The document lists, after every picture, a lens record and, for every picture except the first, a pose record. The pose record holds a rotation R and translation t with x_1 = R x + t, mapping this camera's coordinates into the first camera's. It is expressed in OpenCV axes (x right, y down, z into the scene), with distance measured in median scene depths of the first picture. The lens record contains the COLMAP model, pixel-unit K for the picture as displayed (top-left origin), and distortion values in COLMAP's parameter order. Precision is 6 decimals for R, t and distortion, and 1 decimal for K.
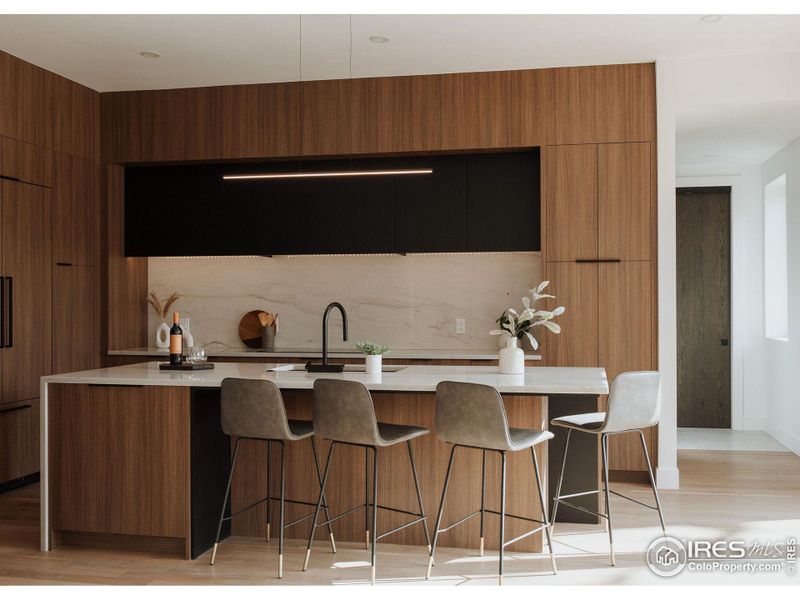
lens RADIAL K [[854.4, 0, 451.4], [0, 854.4, 304.1], [0, 0, 1]] dist [-0.007162, -0.005719]
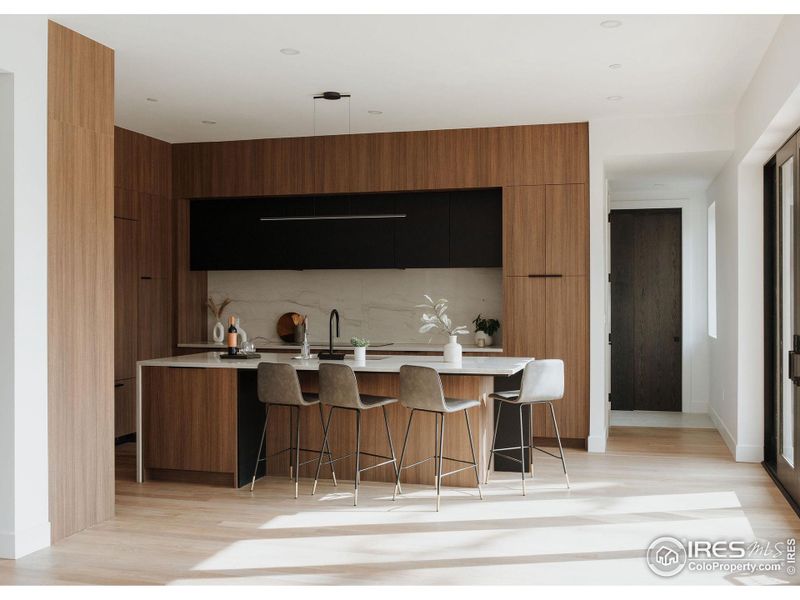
lens RADIAL K [[836.7, 0, 400.0], [0, 836.7, 300.0], [0, 0, 1]] dist [-0.018135, -0.008482]
pose [[0.993611, -0.001055, -0.112853, 0.096552], [0.001051, 0.999999, -0.000093, -0.014379], [0.112853, -0.000027, 0.993612, -0.283055]]
